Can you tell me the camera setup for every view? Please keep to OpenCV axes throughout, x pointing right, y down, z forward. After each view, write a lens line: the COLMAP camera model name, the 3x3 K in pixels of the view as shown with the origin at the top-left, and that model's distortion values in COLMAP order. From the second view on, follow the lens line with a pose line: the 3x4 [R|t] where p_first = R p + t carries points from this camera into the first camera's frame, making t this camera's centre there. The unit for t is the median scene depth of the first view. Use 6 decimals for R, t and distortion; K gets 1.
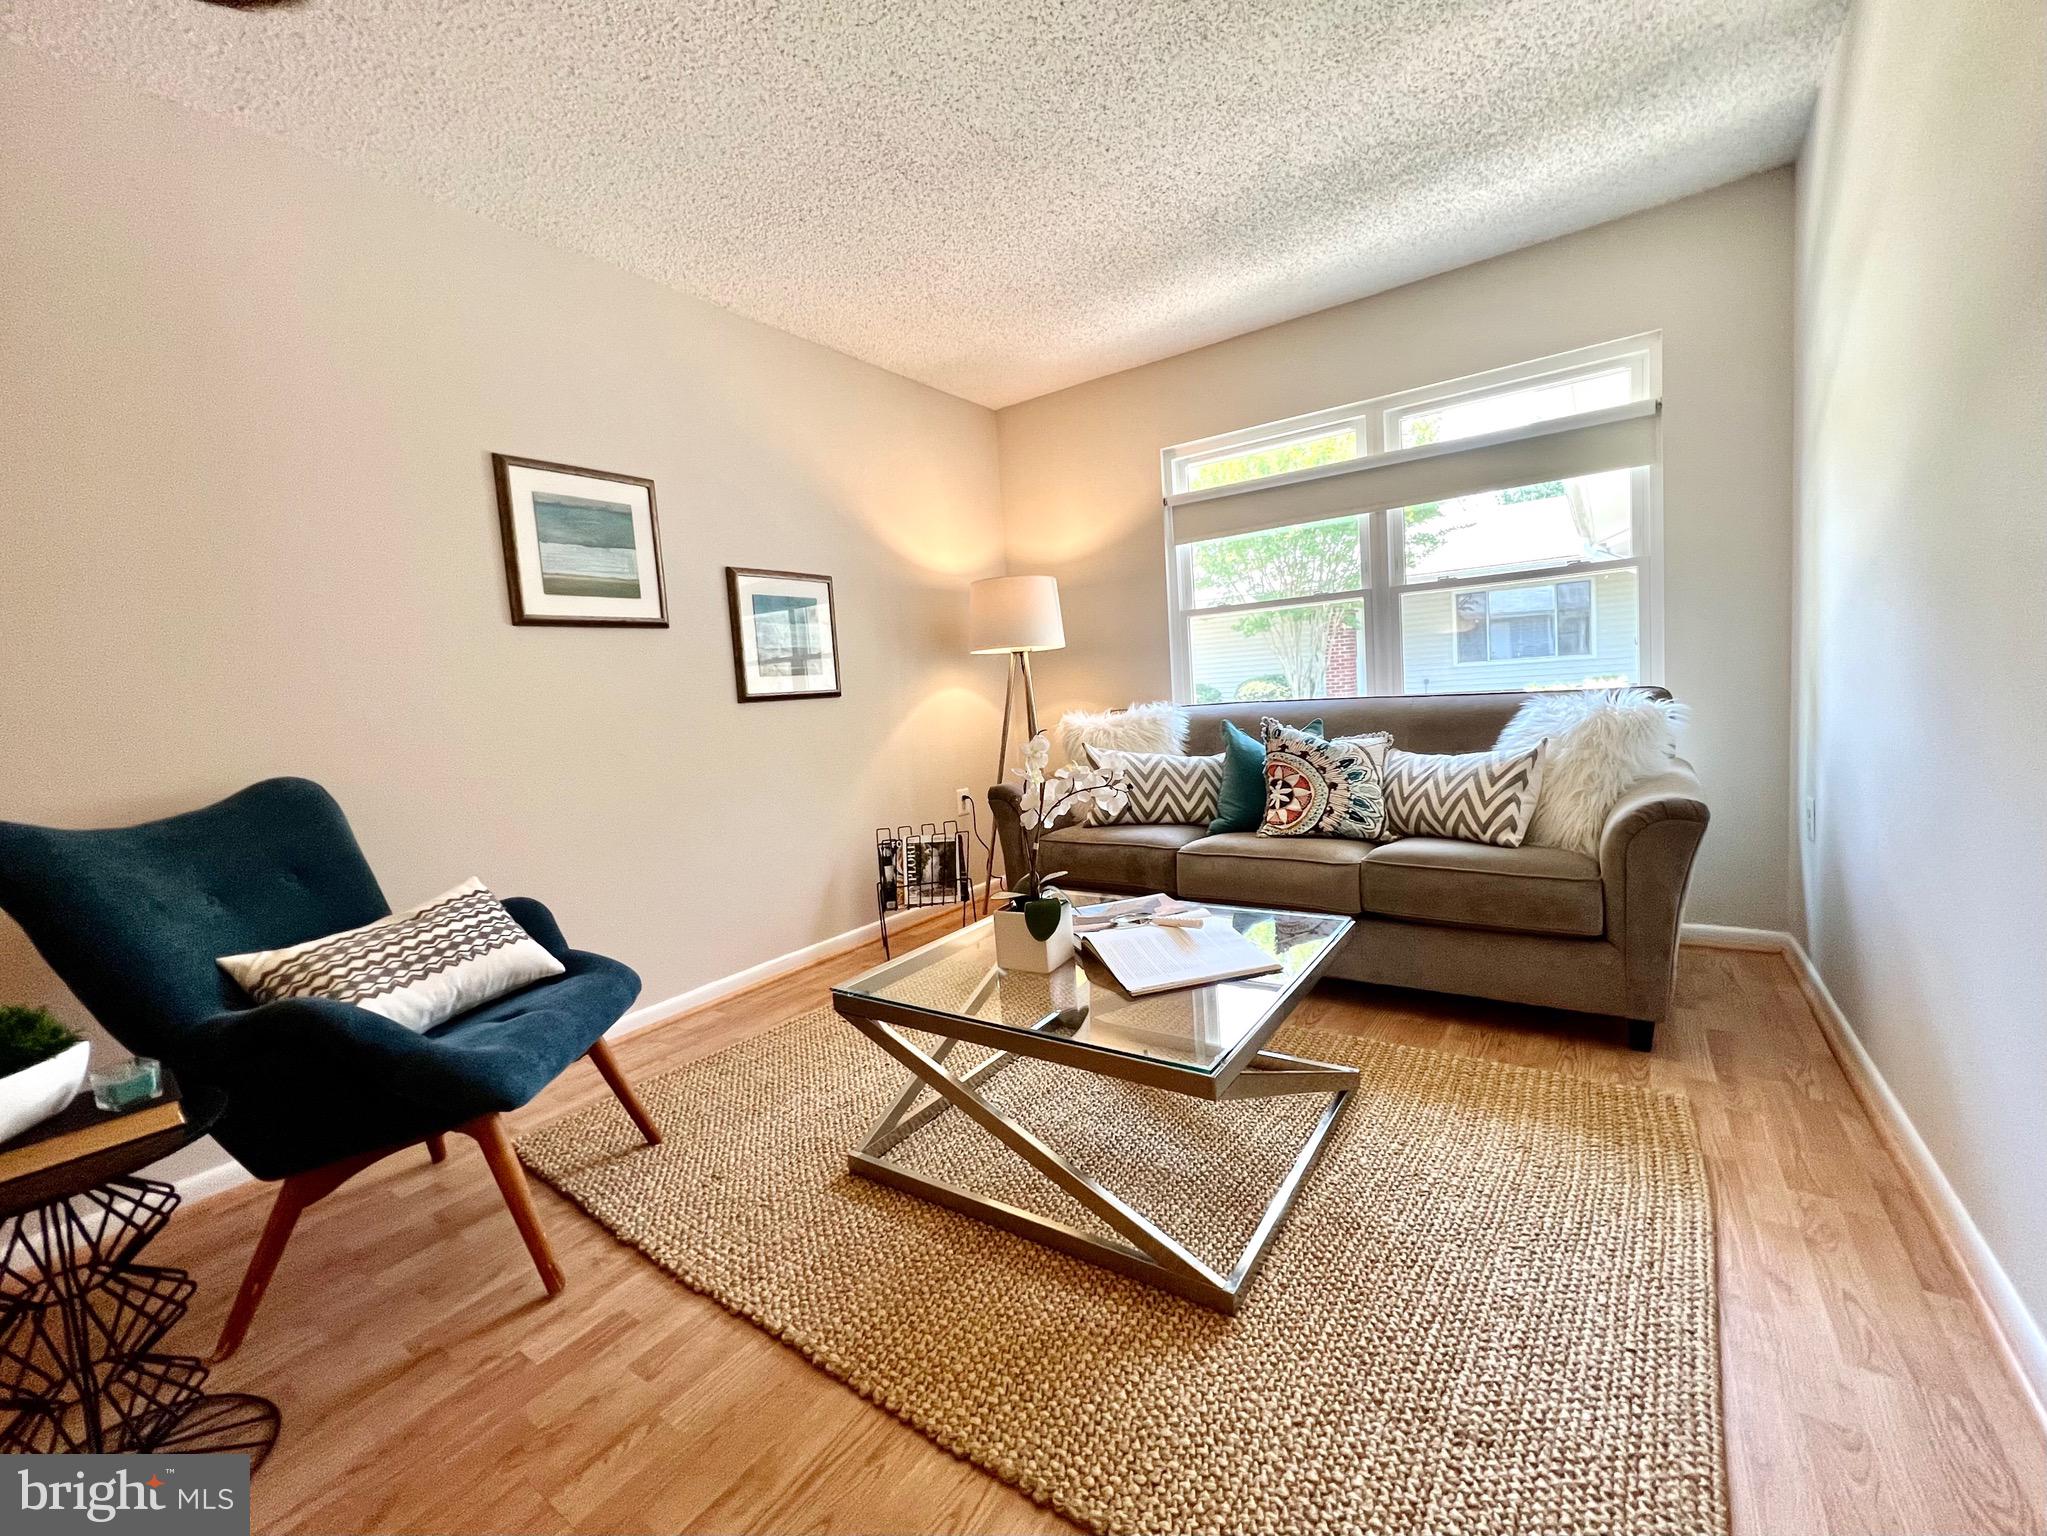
lens RADIAL K [[822.2, 0, 1023.5], [0, 822.2, 768.0], [0, 0, 1]] dist [-0.002347, -0.000142]
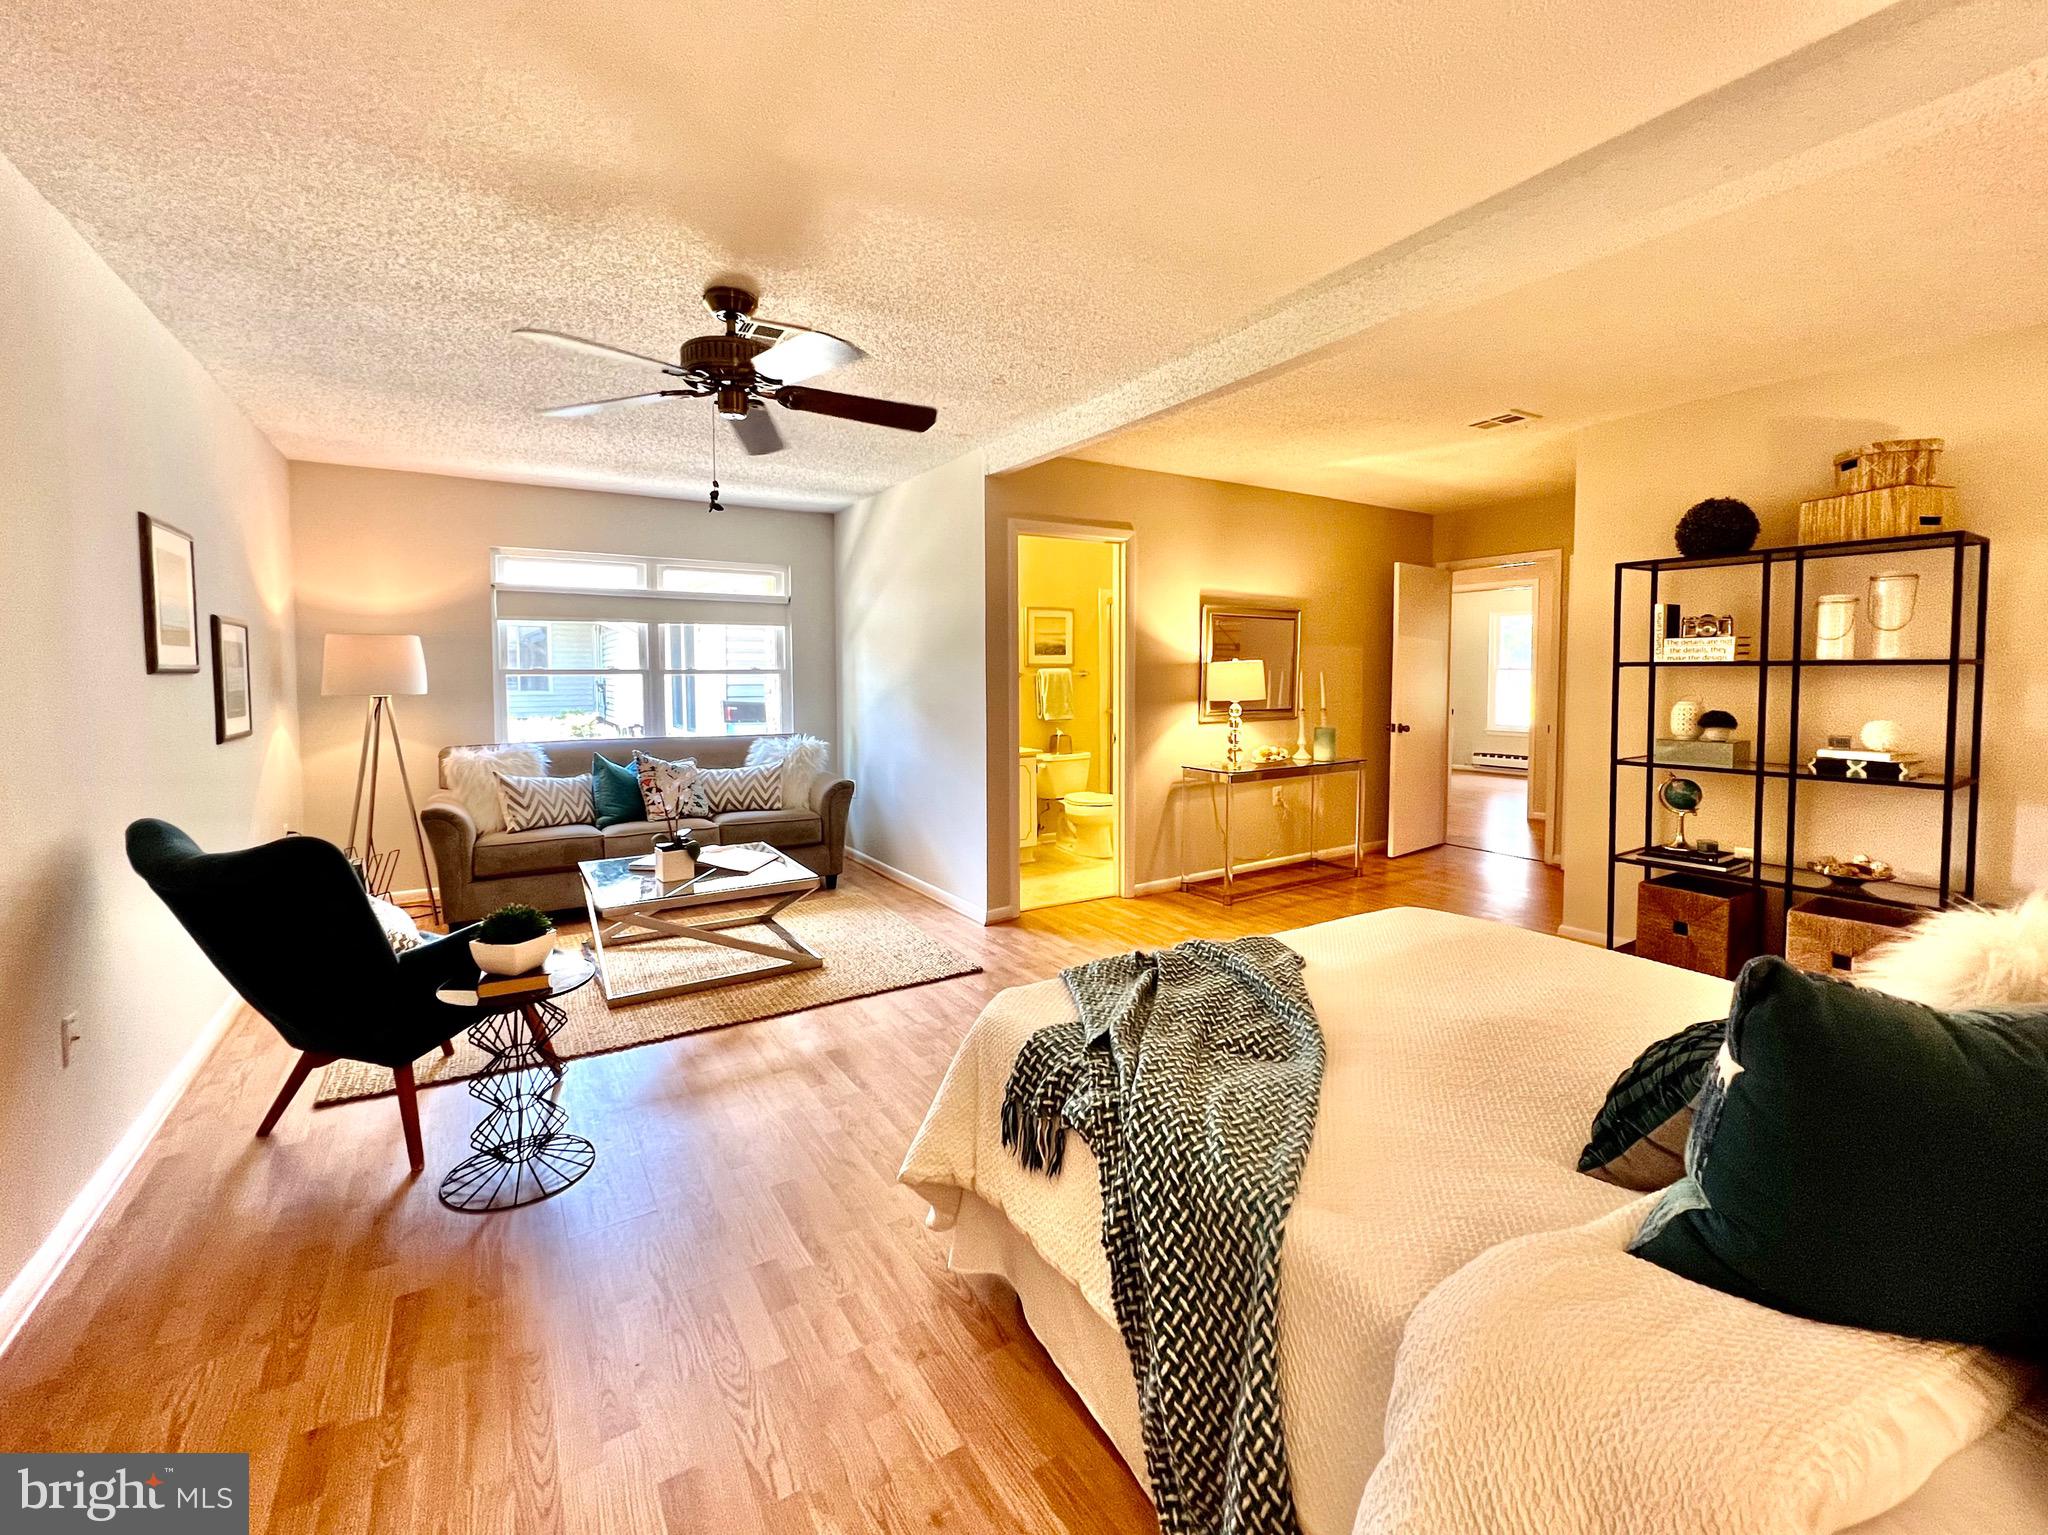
lens RADIAL K [[841.7, 0, 1021.0], [0, 841.7, 749.5], [0, 0, 1]] dist [-0.000933, -0.000091]
pose [[0.388056, -0.016404, 0.921490, -0.885814], [0.061156, 0.998096, -0.007987, -0.002833], [-0.919605, 0.059454, 0.388320, -0.329021]]
